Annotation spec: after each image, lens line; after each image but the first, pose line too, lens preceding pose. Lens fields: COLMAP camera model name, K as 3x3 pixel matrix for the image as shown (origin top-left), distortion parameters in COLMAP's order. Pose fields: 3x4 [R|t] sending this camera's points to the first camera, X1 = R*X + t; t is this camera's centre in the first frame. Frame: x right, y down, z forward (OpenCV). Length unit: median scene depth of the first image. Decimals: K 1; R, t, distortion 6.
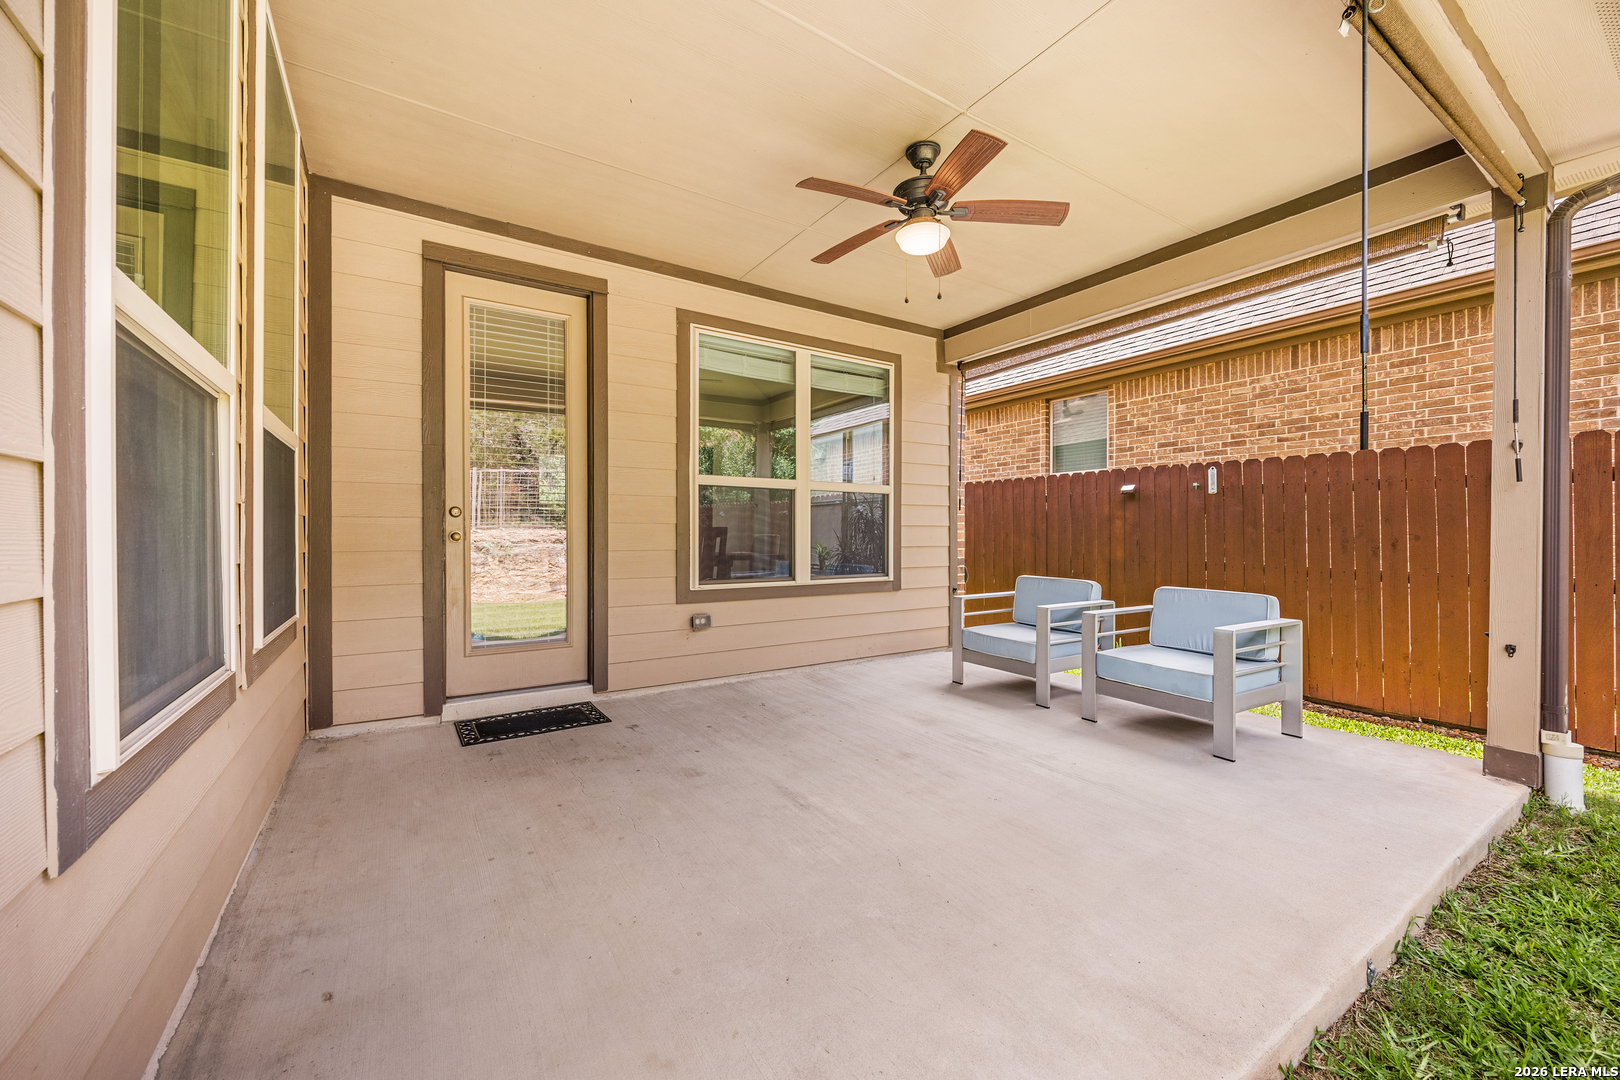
lens RADIAL K [[618.3, 0, 803.2], [0, 618.3, 528.1], [0, 0, 1]] dist [-0.001741, 0.000316]
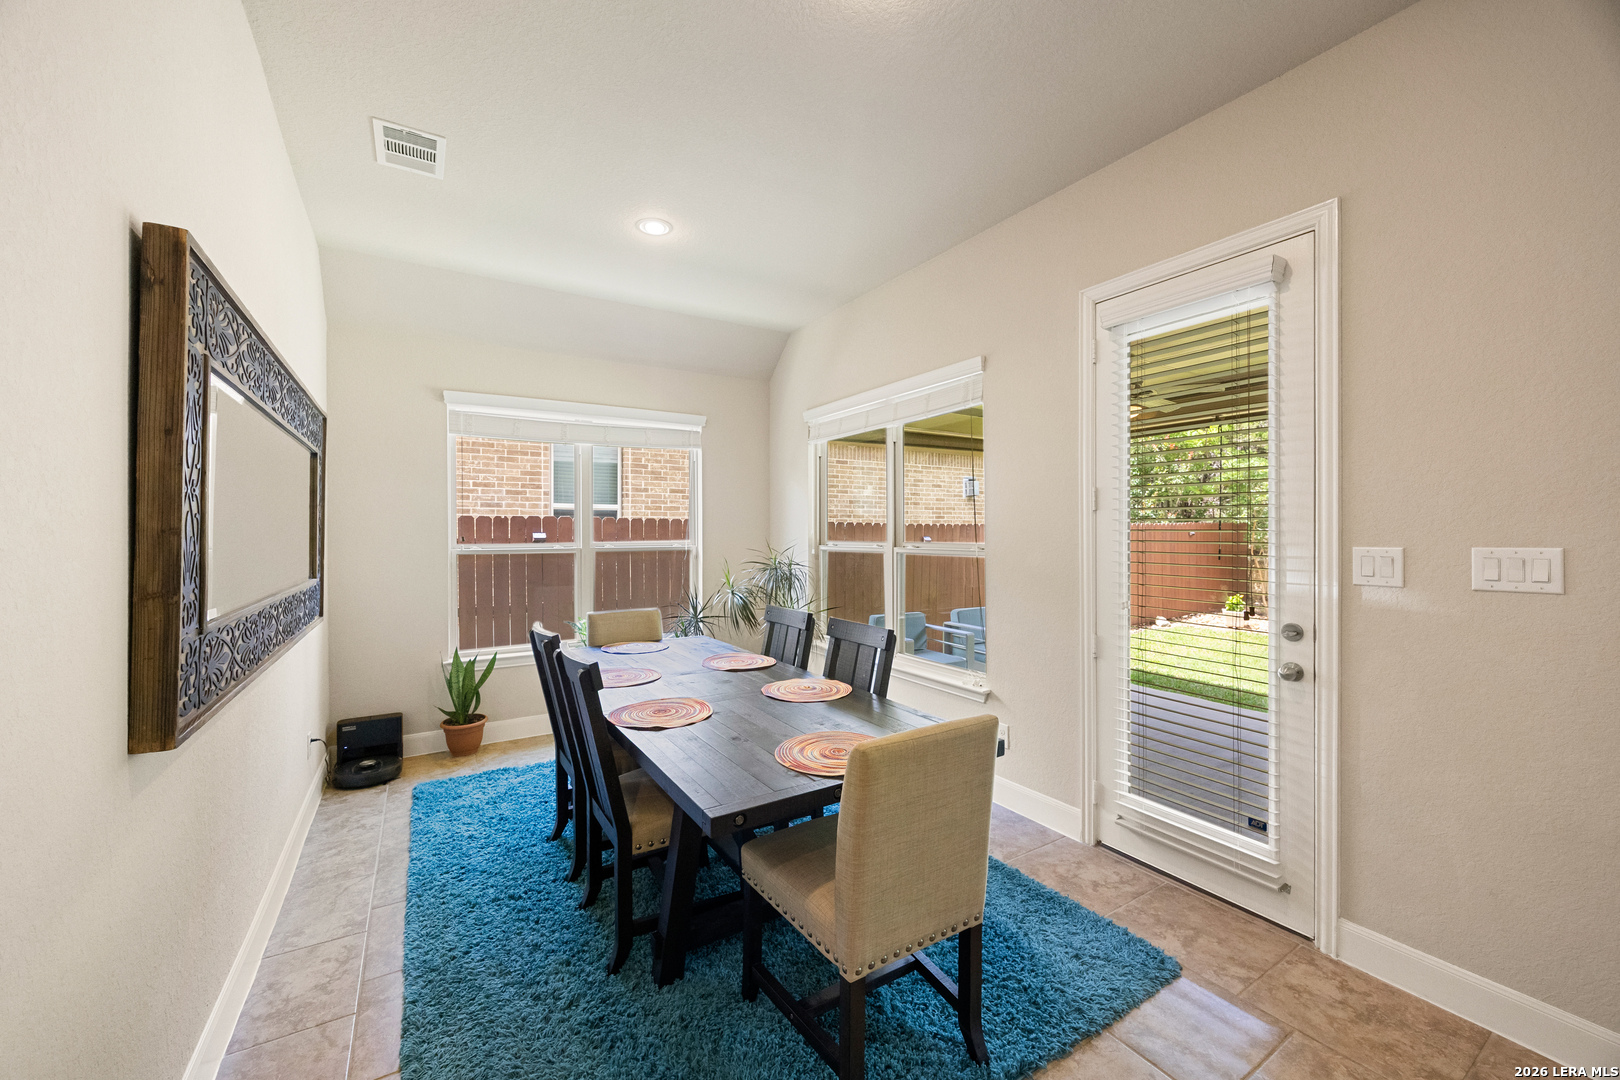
lens RADIAL K [[618.3, 0, 797.4], [0, 618.3, 536.7], [0, 0, 1]] dist [-0.001741, 0.000316]
pose [[0.021305, 0.003179, 0.999768, -0.533783], [-0.002491, 0.999992, -0.003127, -0.043970], [-0.999770, -0.002424, 0.021313, 0.703624]]
